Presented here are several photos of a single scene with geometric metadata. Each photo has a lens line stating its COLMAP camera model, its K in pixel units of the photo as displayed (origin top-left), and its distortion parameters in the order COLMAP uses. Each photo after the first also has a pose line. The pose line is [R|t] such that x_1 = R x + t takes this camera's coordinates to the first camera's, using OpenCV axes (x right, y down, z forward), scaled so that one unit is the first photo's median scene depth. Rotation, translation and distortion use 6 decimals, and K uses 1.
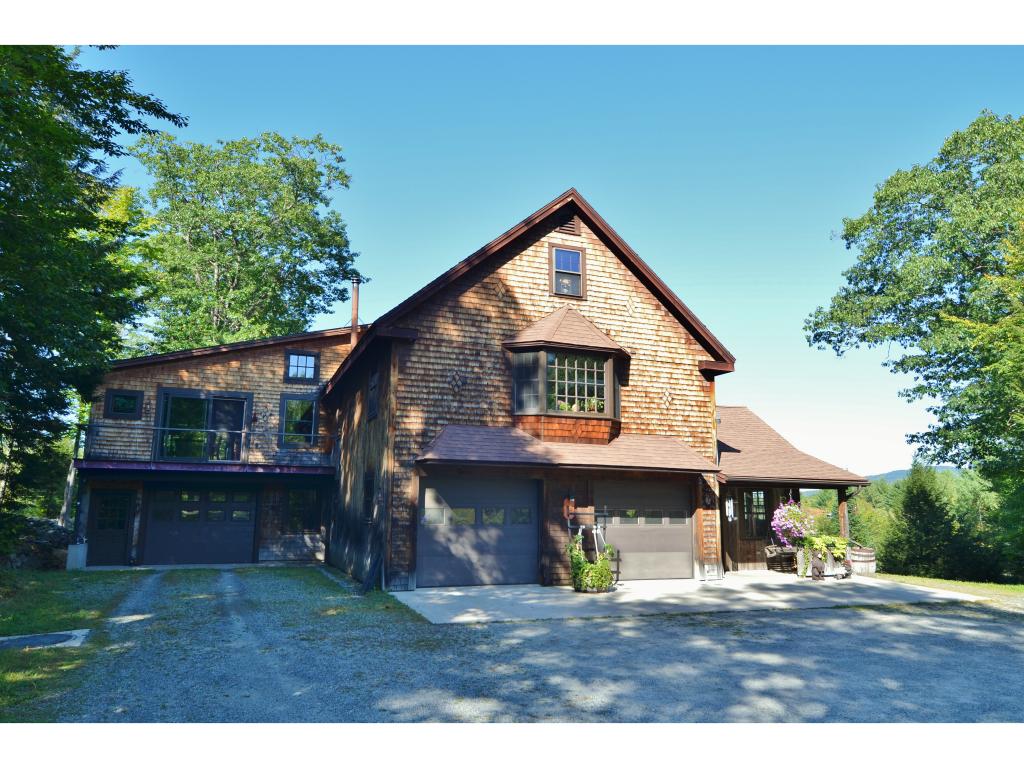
lens RADIAL K [[708.1, 0, 510.9], [0, 708.1, 391.9], [0, 0, 1]] dist [-0.009591, -0.009441]
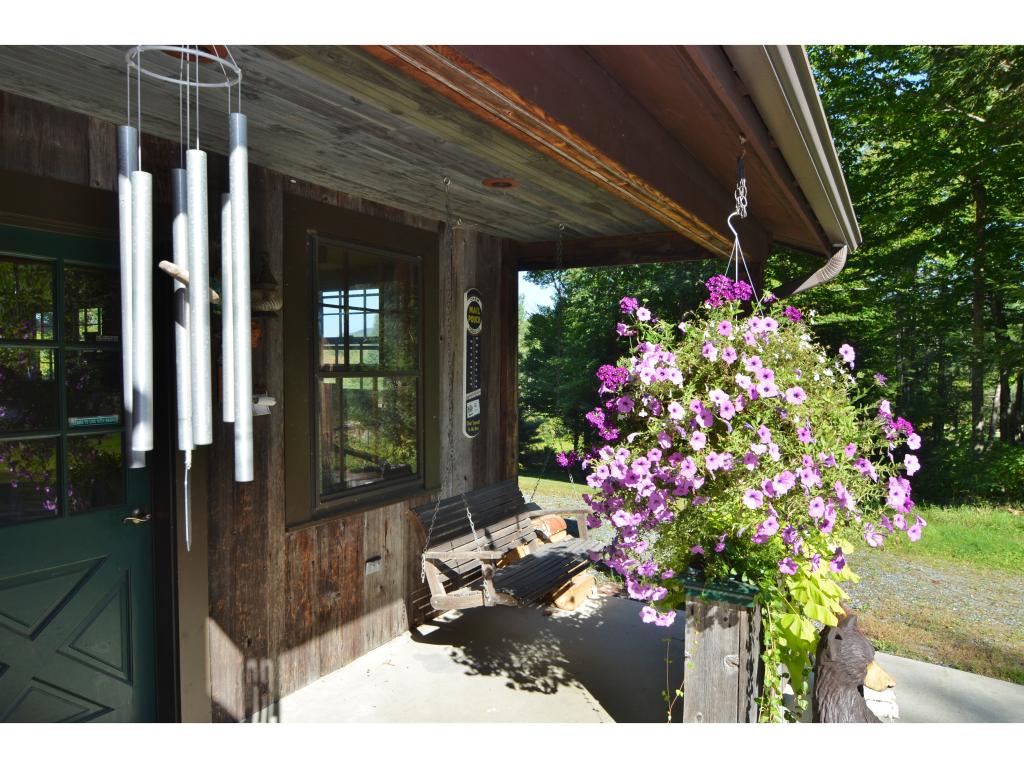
lens RADIAL K [[708.1, 0, 513.4], [0, 708.1, 386.1], [0, 0, 1]] dist [-0.009591, -0.009441]
pose [[0.769658, -0.048174, 0.636636, 0.257264], [-0.085568, 0.980370, 0.177632, 0.138377], [-0.632696, -0.191192, 0.750428, 0.837820]]
